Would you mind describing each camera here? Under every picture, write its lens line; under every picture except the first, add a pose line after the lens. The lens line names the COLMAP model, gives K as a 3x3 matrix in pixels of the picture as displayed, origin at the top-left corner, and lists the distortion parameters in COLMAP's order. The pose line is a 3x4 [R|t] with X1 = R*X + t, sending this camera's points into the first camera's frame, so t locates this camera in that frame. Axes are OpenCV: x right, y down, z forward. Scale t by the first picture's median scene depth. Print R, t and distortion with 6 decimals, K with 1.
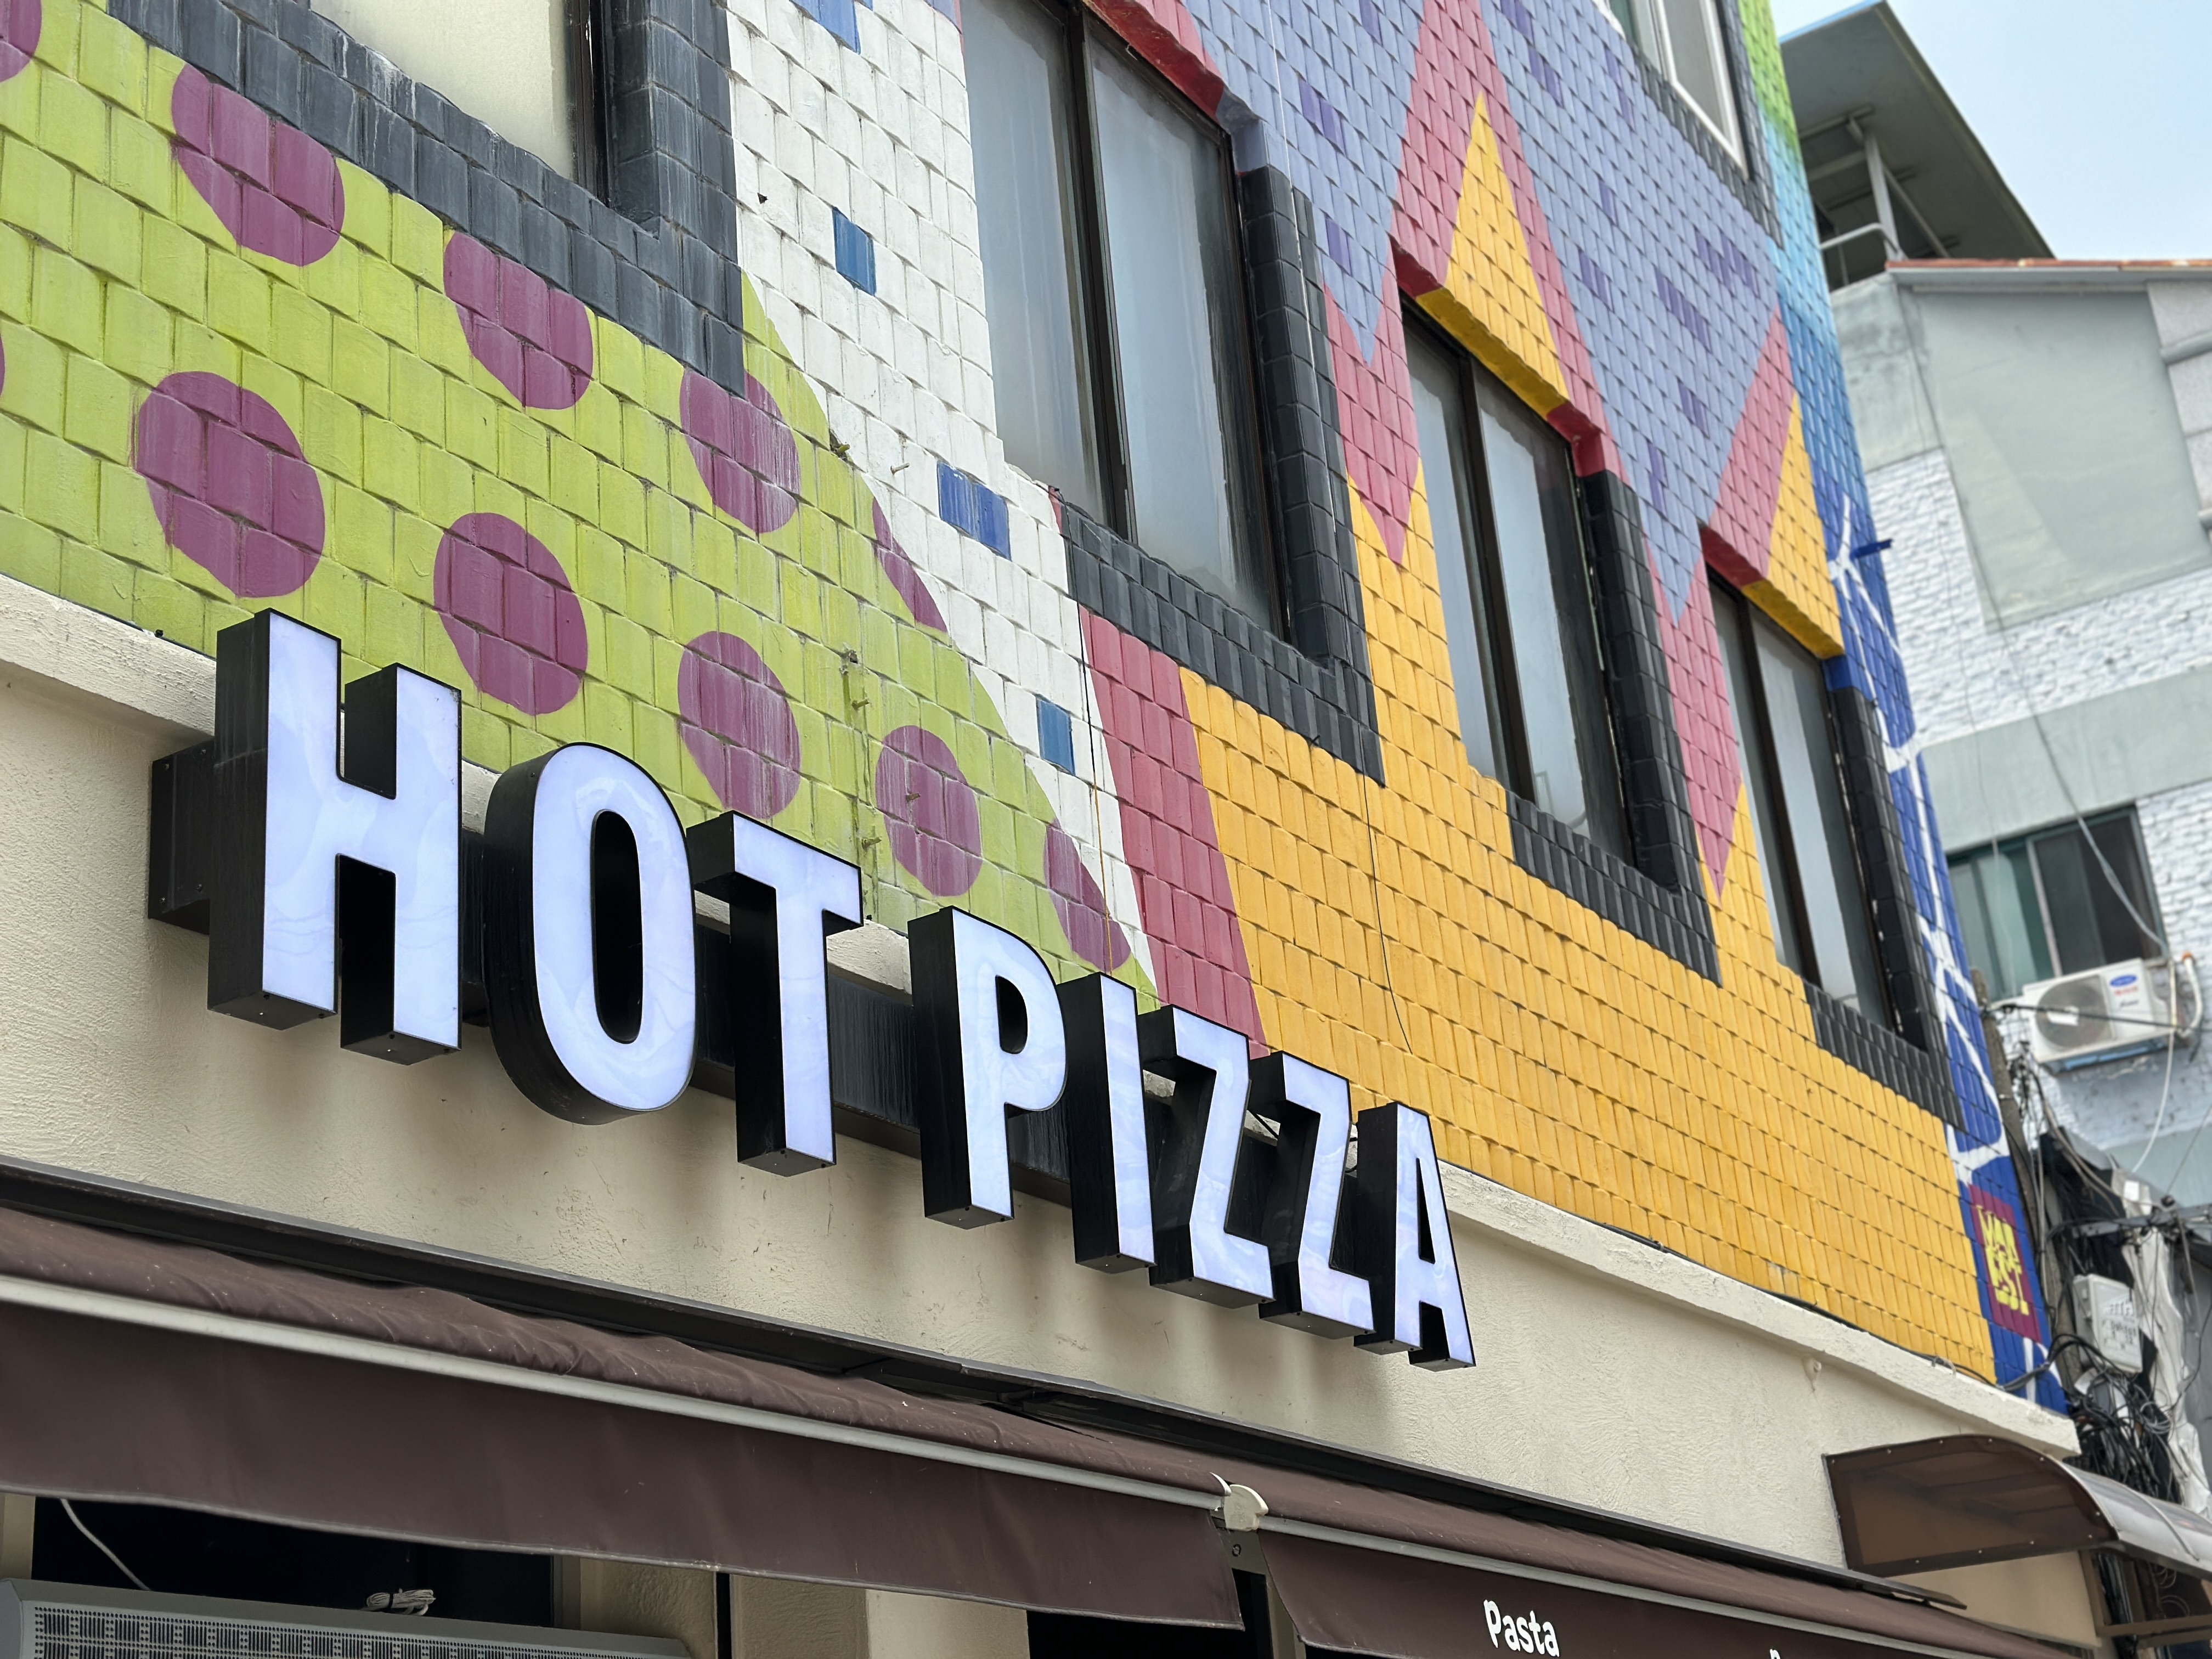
lens RADIAL K [[3060.4, 0, 1106.0], [0, 3060.4, 829.5], [0, 0, 1]] dist [0.257696, -0.564825]
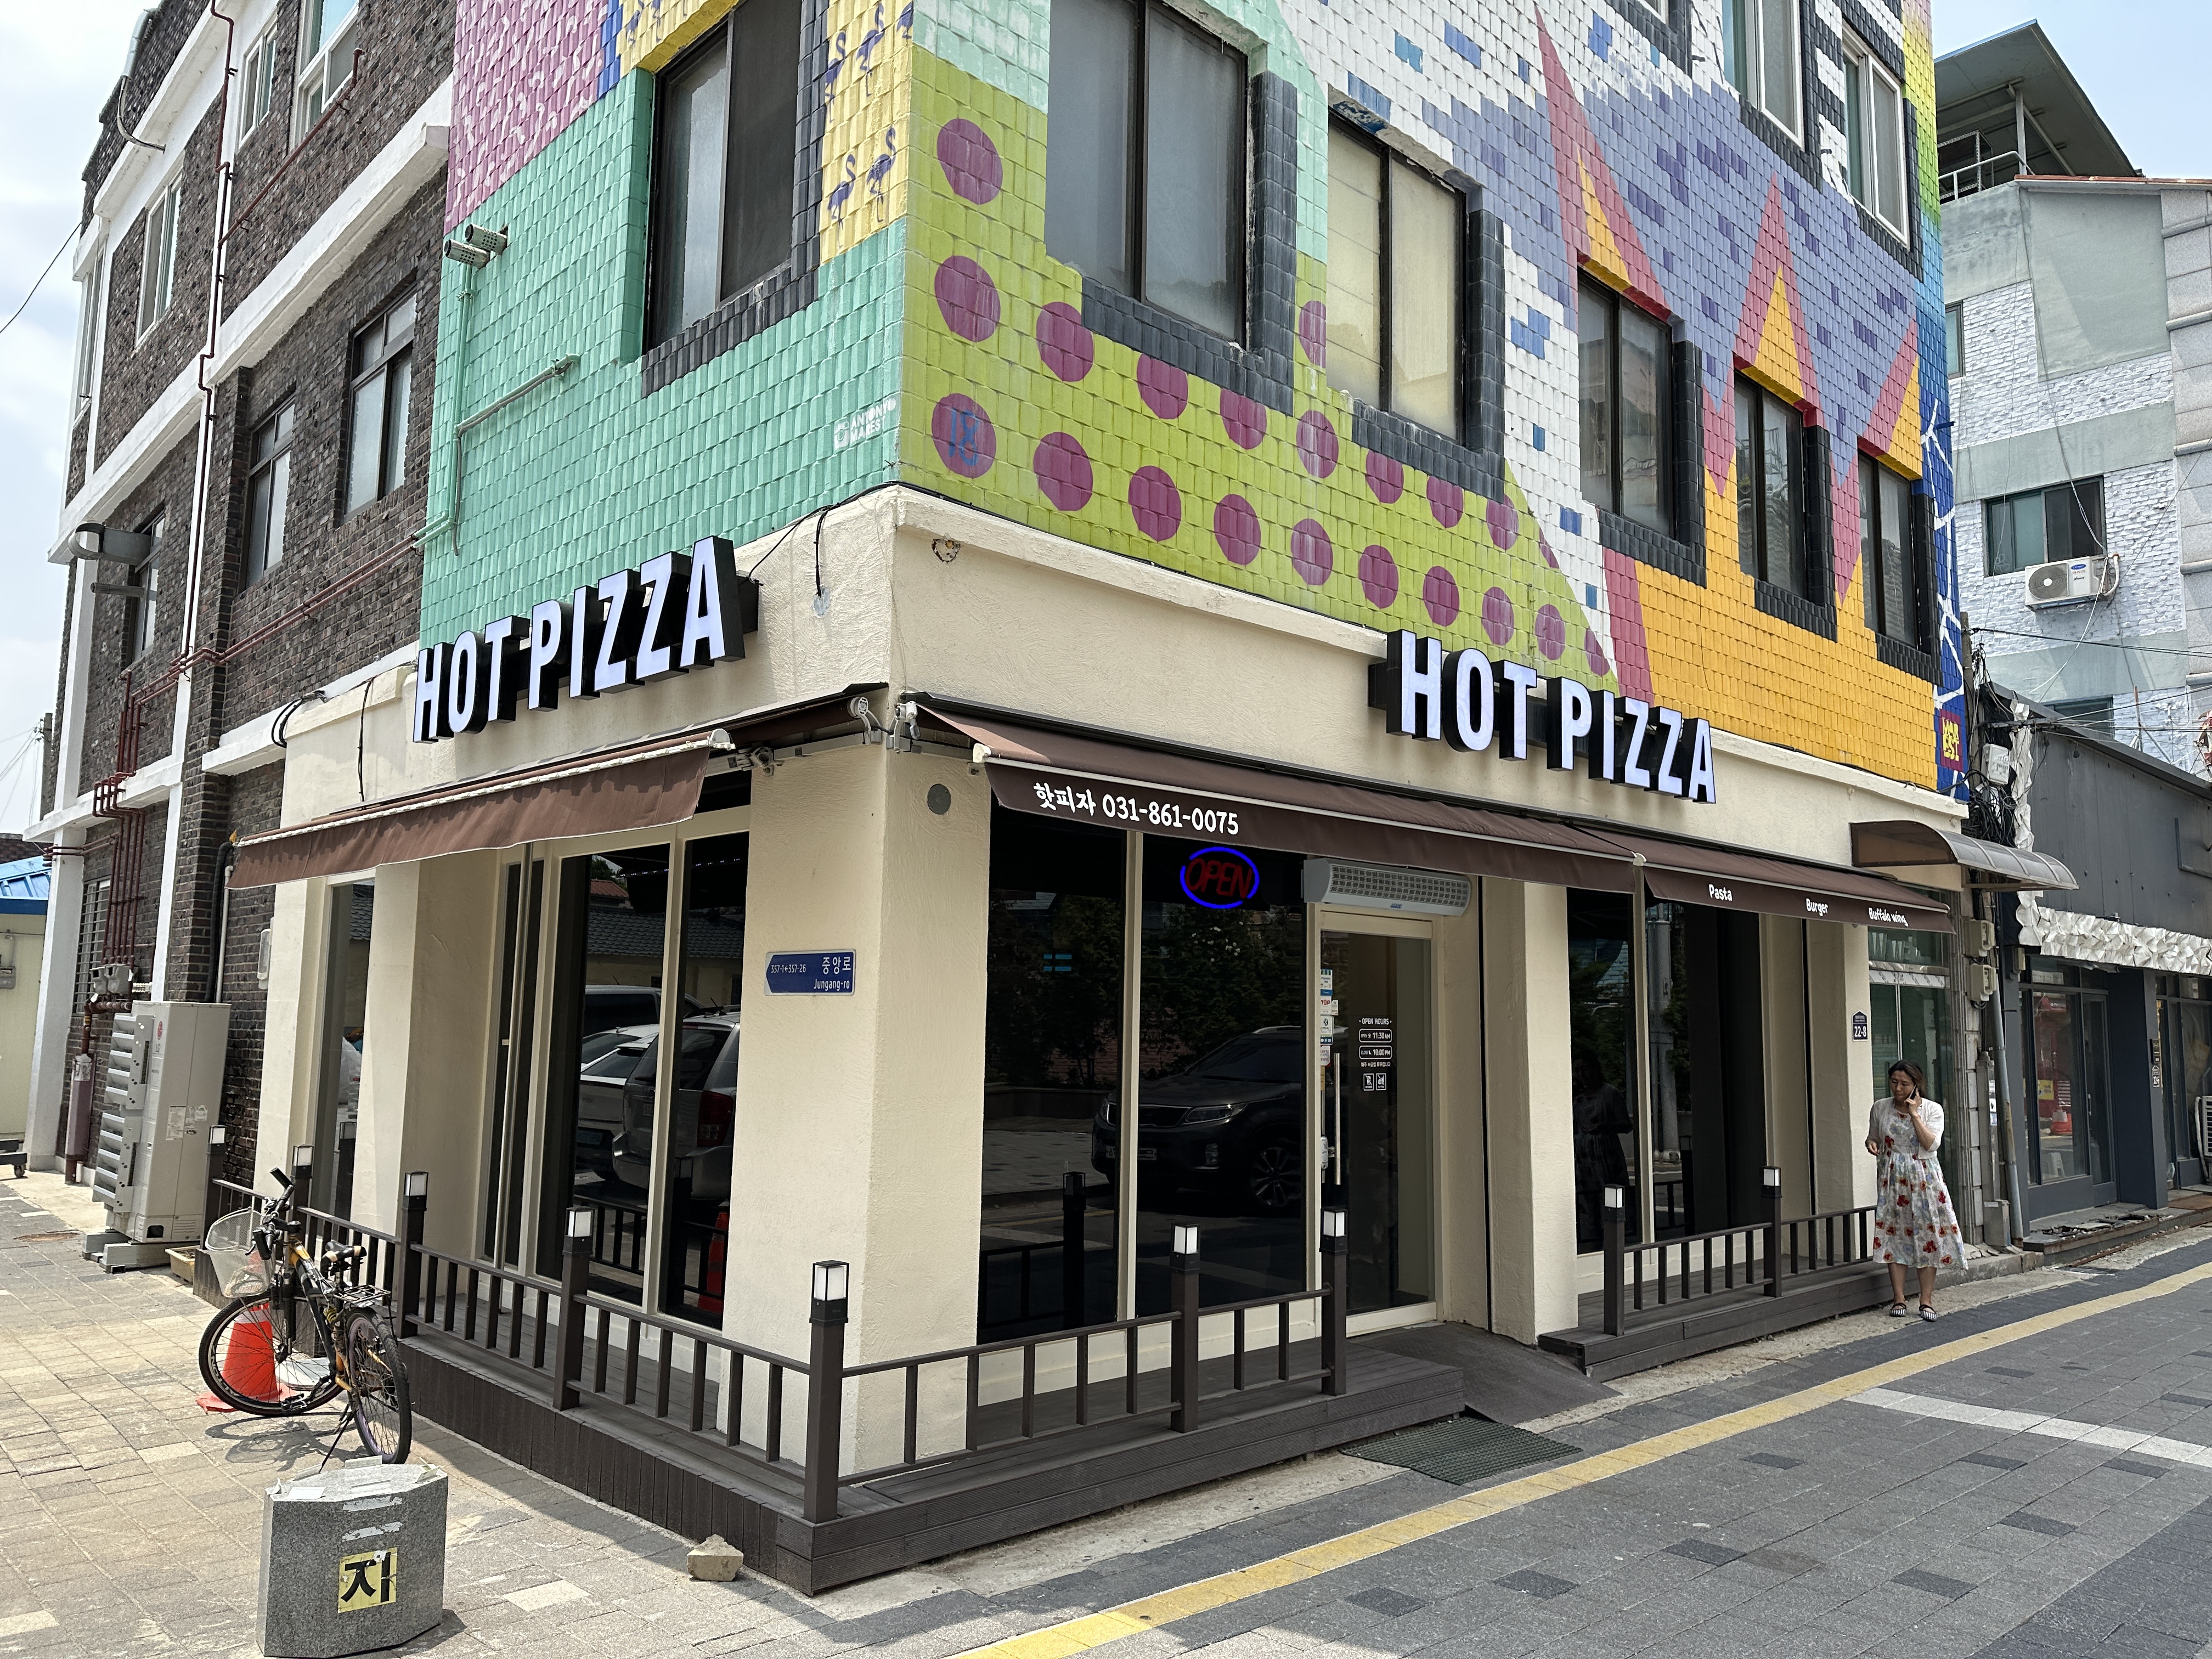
lens RADIAL K [[1559.5, 0, 1107.8], [0, 1559.5, 893.3], [0, 0, 1]] dist [0.013674, -0.001183]
pose [[0.967332, 0.075295, -0.242074, -0.064584], [0.000991, 0.953745, 0.300617, -0.167880], [0.253511, -0.291036, 0.922513, -0.478281]]
